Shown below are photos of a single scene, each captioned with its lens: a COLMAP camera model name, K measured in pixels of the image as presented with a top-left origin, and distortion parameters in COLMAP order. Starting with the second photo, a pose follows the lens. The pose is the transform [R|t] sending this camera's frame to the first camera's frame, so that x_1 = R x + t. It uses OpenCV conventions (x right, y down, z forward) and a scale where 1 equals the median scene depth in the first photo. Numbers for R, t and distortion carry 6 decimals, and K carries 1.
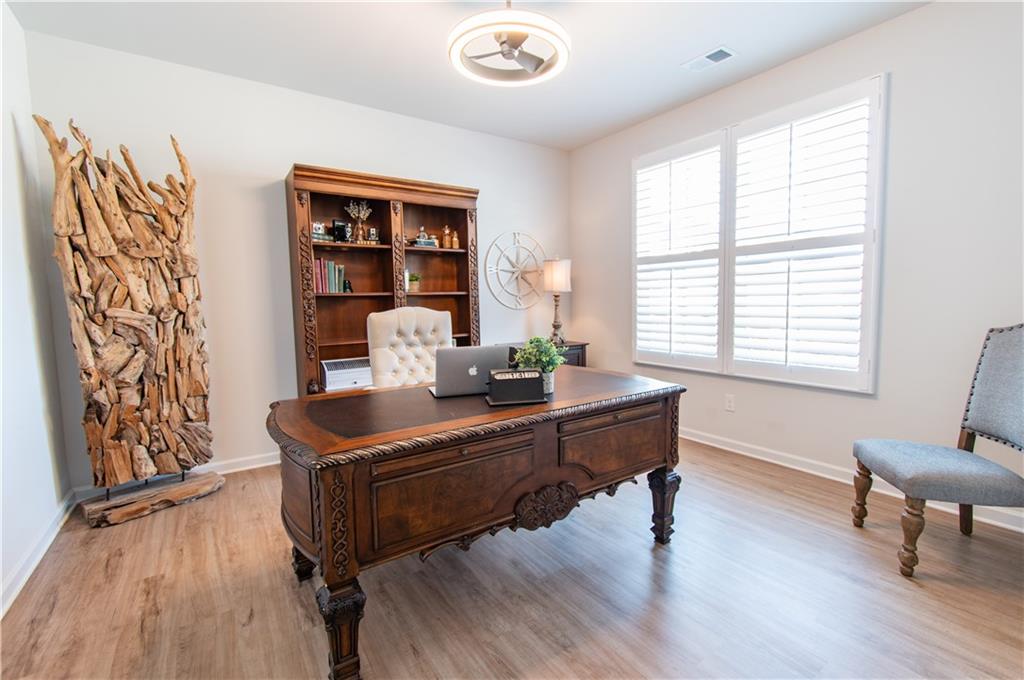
lens RADIAL K [[460.4, 0, 510.3], [0, 460.4, 333.9], [0, 0, 1]] dist [0.003862, -0.001581]
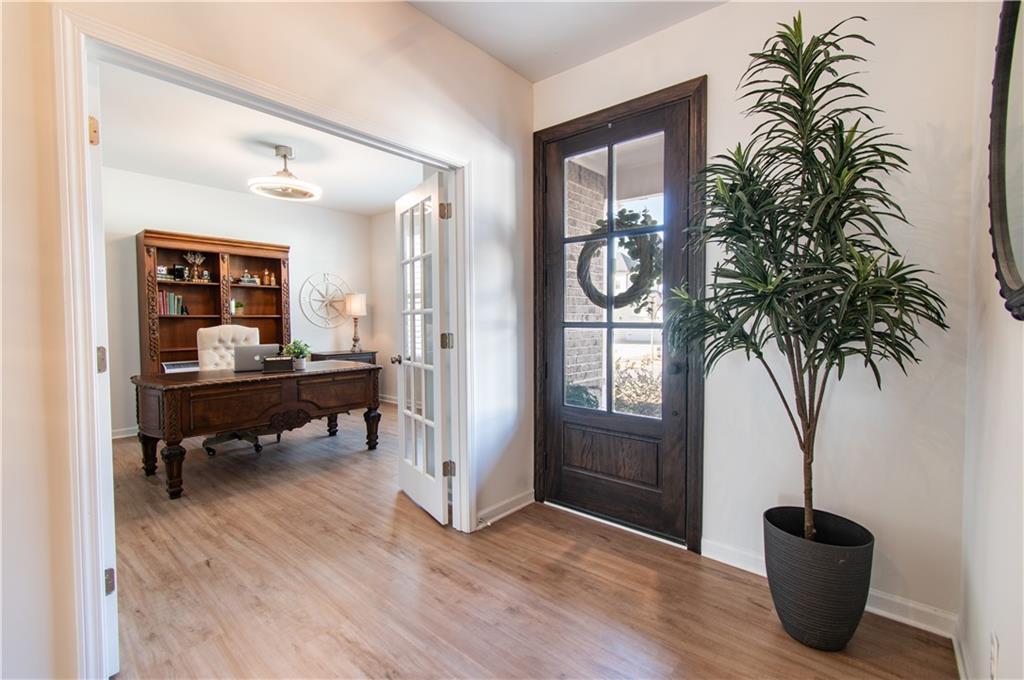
lens RADIAL K [[460.4, 0, 515.7], [0, 460.4, 333.0], [0, 0, 1]] dist [0.003862, -0.001581]
pose [[0.962616, 0.003328, 0.270851, 0.264499], [0.010131, 0.998783, -0.048278, 0.049238], [-0.270682, 0.049218, 0.961410, -0.691459]]
